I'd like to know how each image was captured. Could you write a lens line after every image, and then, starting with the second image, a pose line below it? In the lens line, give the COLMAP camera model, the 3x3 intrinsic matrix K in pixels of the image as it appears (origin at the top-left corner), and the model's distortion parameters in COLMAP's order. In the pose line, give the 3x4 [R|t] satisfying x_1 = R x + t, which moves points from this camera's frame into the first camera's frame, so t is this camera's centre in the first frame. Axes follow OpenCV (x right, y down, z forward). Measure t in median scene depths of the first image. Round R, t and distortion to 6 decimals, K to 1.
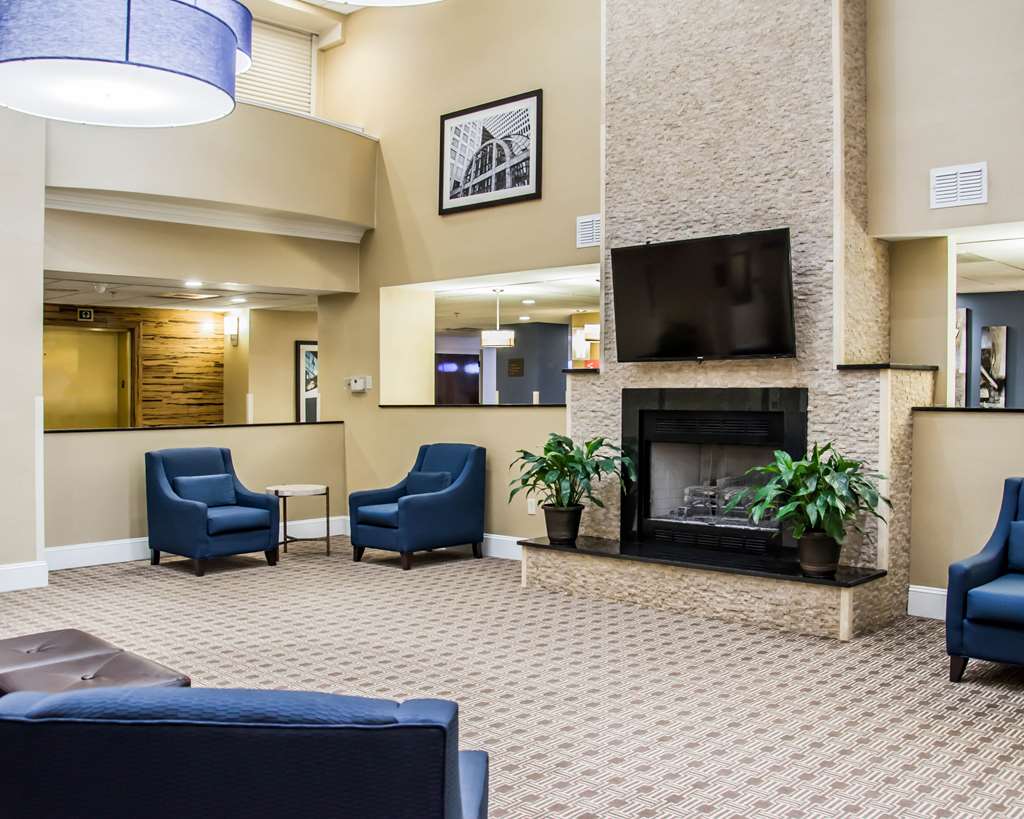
lens RADIAL K [[1030.3, 0, 512.0], [0, 1030.3, 409.5], [0, 0, 1]] dist [-0.077215, 0.015338]
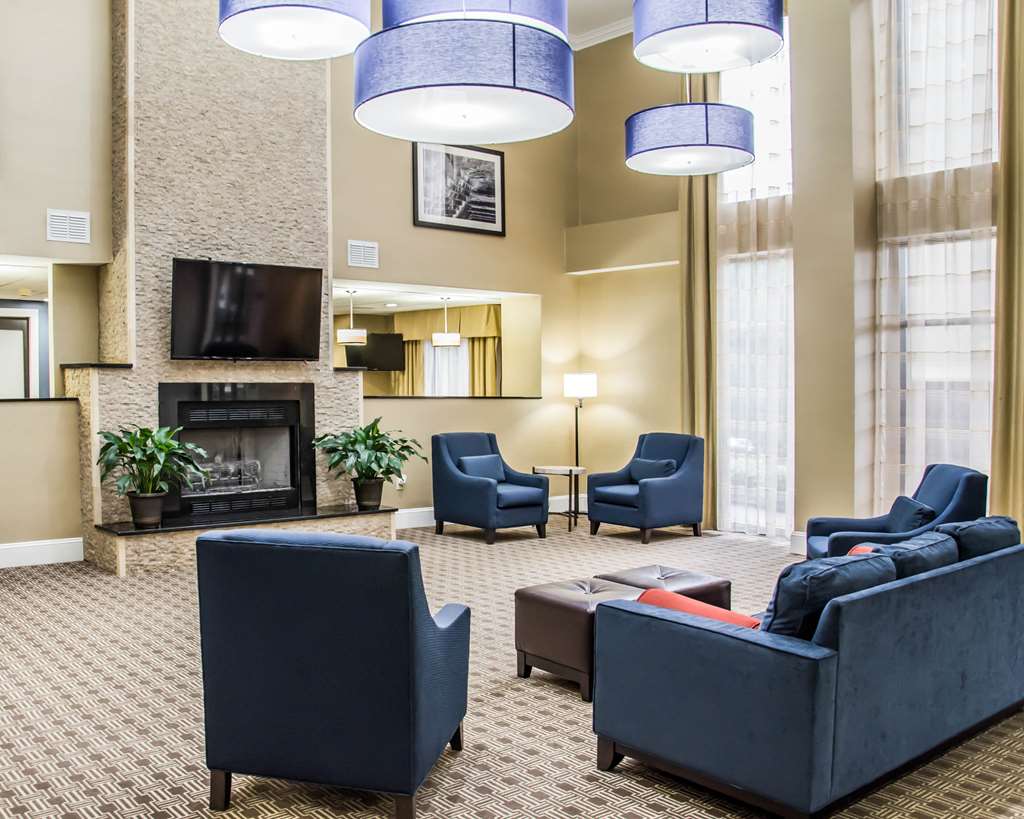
lens RADIAL K [[1030.3, 0, 512.0], [0, 1030.3, 409.5], [0, 0, 1]] dist [-0.077215, 0.015338]
pose [[0.123394, -0.024779, 0.992048, -0.990337], [0.012430, 0.999648, 0.023423, -0.013302], [-0.992280, 0.009441, 0.123658, 0.513022]]
